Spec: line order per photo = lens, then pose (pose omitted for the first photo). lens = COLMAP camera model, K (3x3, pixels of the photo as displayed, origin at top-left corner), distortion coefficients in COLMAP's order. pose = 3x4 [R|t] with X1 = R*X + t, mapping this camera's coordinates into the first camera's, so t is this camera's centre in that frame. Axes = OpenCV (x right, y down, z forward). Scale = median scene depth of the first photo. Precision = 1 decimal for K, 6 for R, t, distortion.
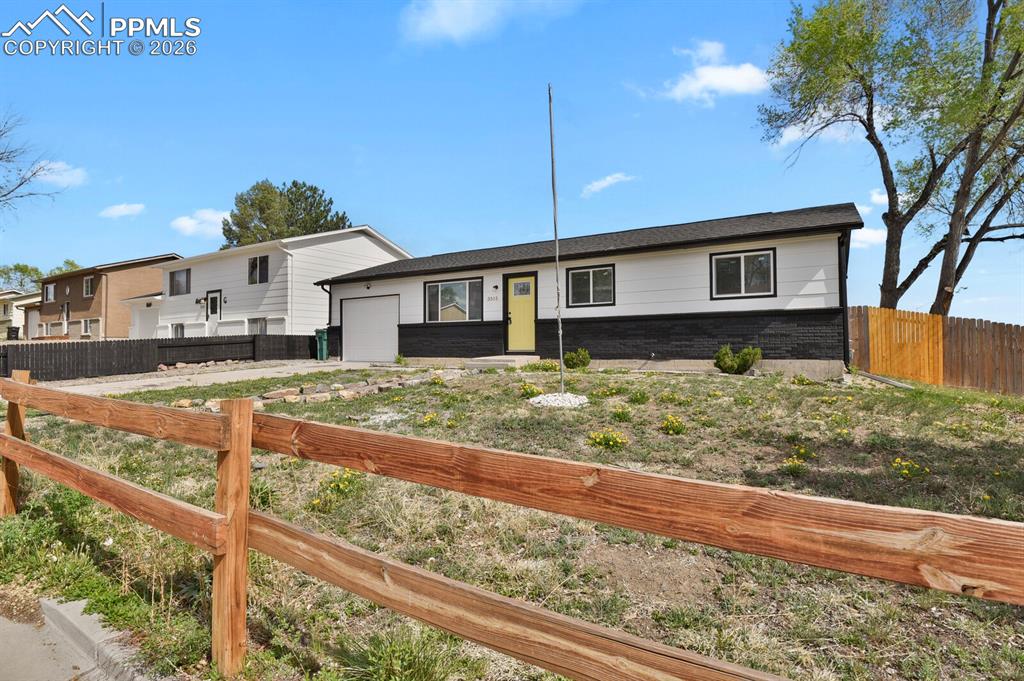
lens RADIAL K [[511.6, 0, 512.0], [0, 511.6, 340.5], [0, 0, 1]] dist [-0.017354, -0.000296]
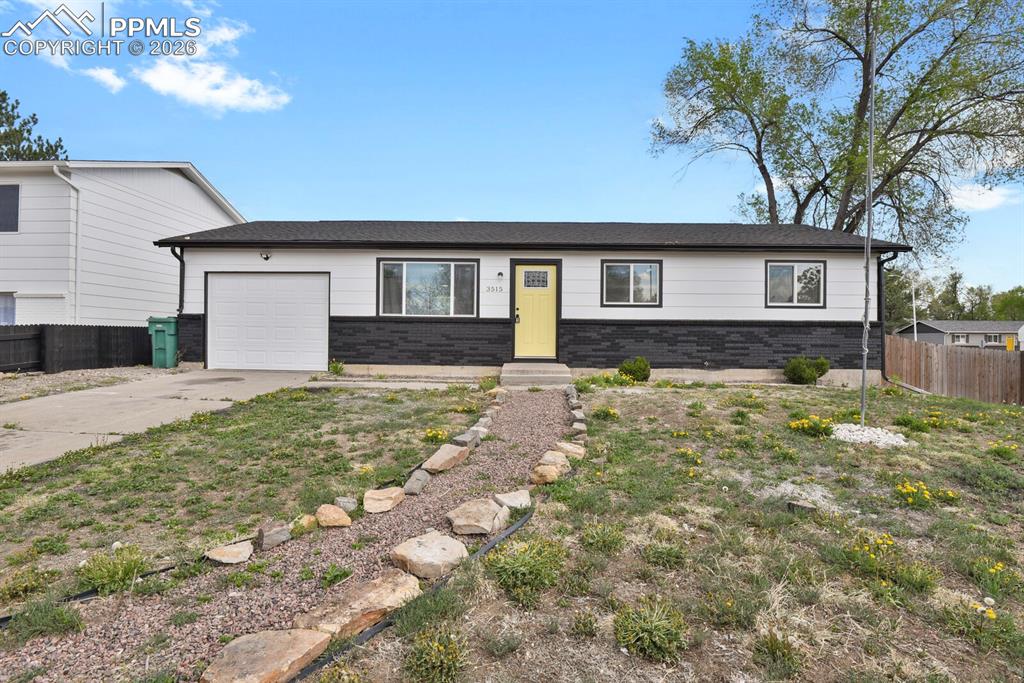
lens RADIAL K [[511.6, 0, 512.0], [0, 511.6, 341.5], [0, 0, 1]] dist [-0.017354, -0.000296]
pose [[0.857562, 0.011147, 0.514260, -0.415686], [-0.021604, 0.999664, 0.014358, -0.014572], [-0.513926, -0.023423, 0.857514, 0.327928]]
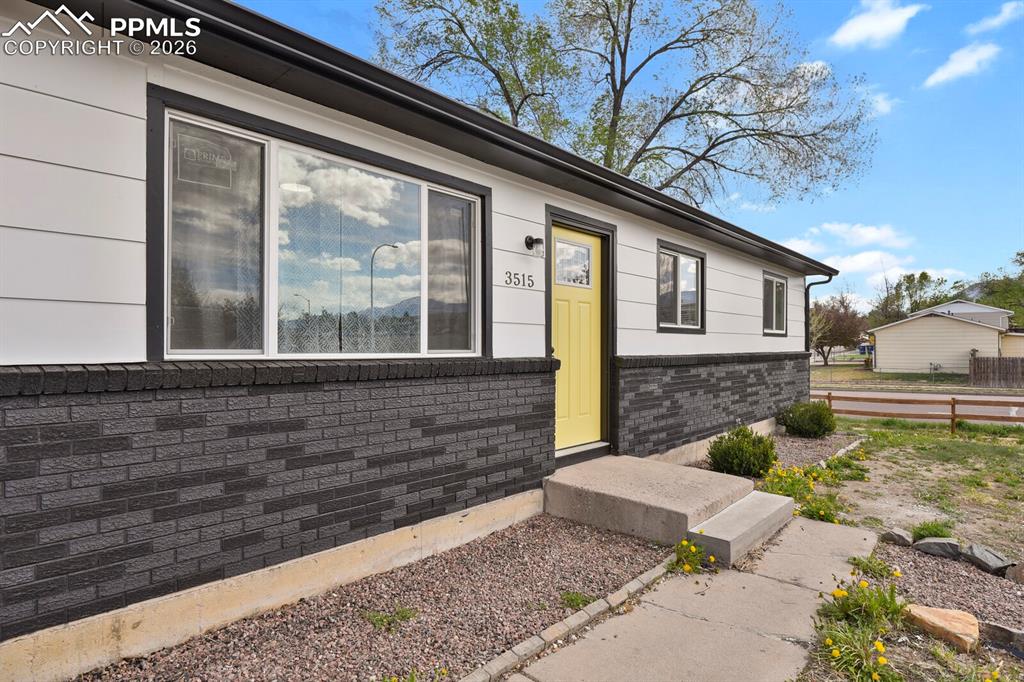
lens RADIAL K [[566.3, 0, 512.0], [0, 566.3, 341.0], [0, 0, 1]] dist [-0.004536, -0.001121]
pose [[0.163361, 0.012556, 0.986486, -0.351380], [-0.021121, 0.999734, -0.009227, -0.045412], [-0.986340, -0.019328, 0.163583, 0.963236]]
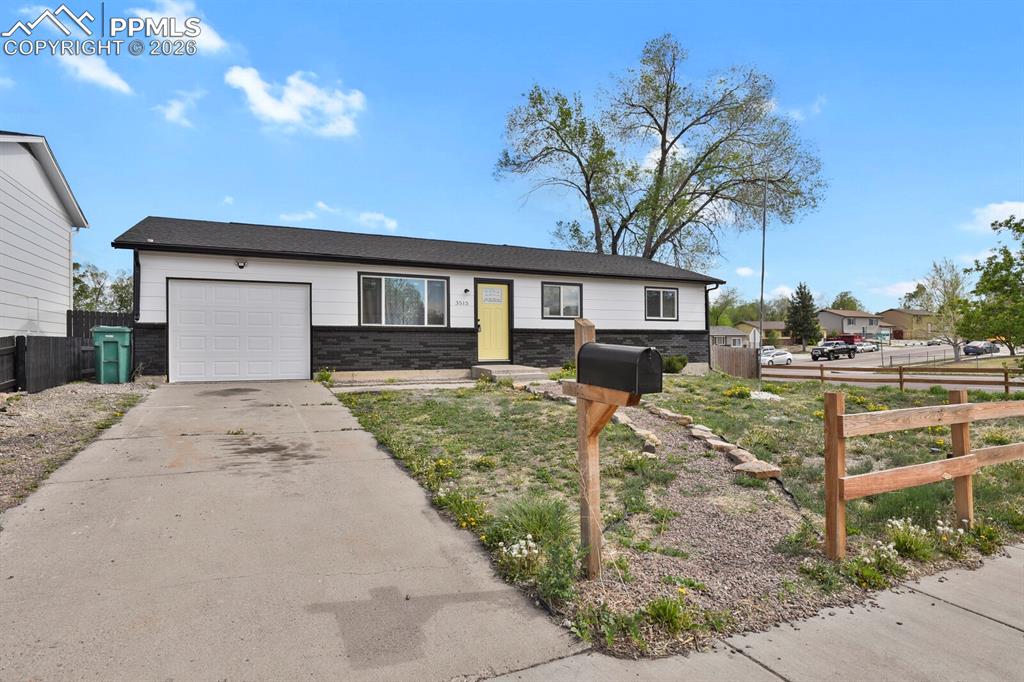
lens RADIAL K [[542.4, 0, 512.0], [0, 542.4, 341.0], [0, 0, 1]] dist [-0.000399, -0.000424]
pose [[0.536411, 0.008382, 0.843915, -0.809223], [-0.010641, 0.999938, -0.003168, -0.012876], [-0.843890, -0.007281, 0.536467, 0.415067]]
